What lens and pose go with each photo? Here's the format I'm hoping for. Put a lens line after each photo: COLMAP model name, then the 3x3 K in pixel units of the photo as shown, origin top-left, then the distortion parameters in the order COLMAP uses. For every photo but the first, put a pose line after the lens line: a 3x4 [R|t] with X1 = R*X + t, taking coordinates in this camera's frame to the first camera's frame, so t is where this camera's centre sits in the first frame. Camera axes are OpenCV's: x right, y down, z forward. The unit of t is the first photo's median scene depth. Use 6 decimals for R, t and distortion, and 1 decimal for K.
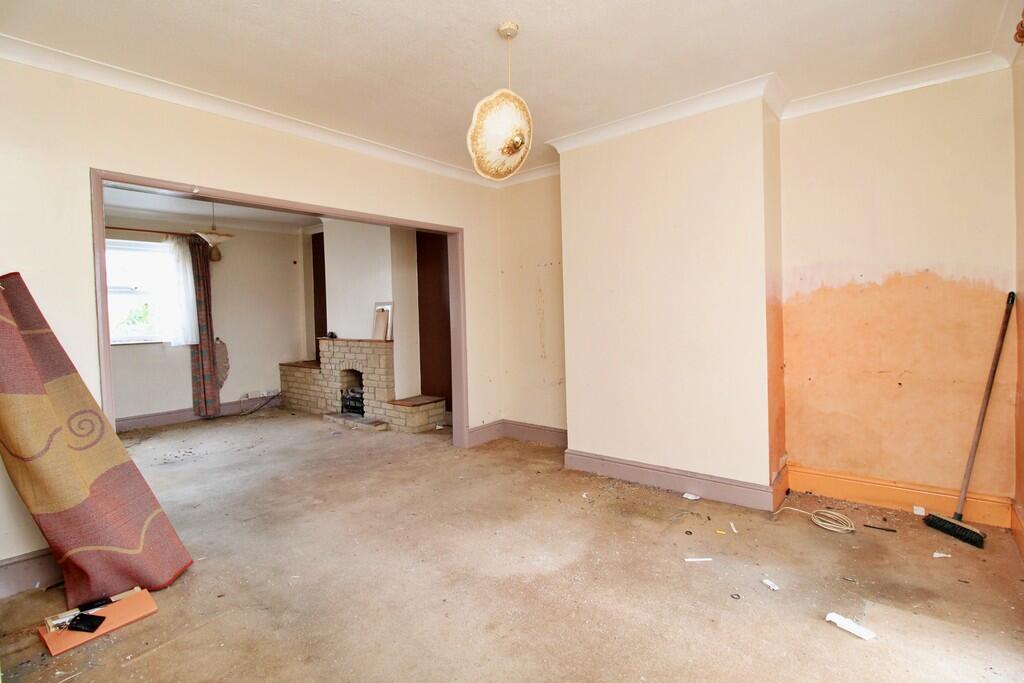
lens RADIAL K [[478.8, 0, 519.6], [0, 478.8, 327.1], [0, 0, 1]] dist [0.003672, -0.016021]
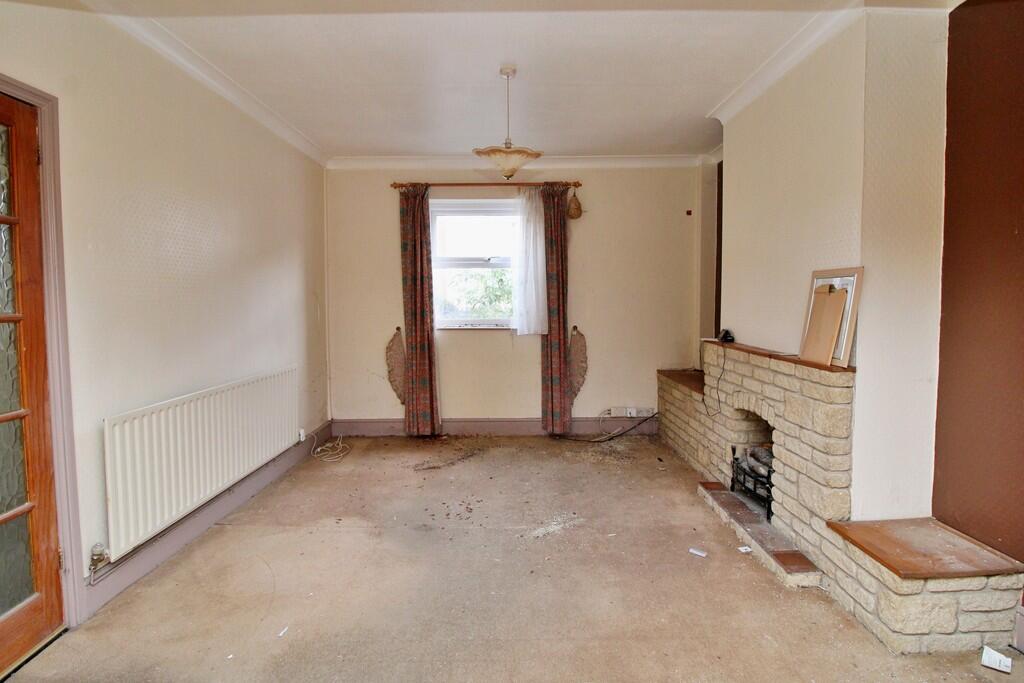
lens RADIAL K [[503.3, 0, 511.9], [0, 503.3, 323.1], [0, 0, 1]] dist [-0.017564, -0.000373]
pose [[0.636667, 0.058864, -0.768889, -0.117441], [-0.034861, 0.998260, 0.047558, -0.015760], [0.770350, -0.003474, 0.637611, 0.467024]]
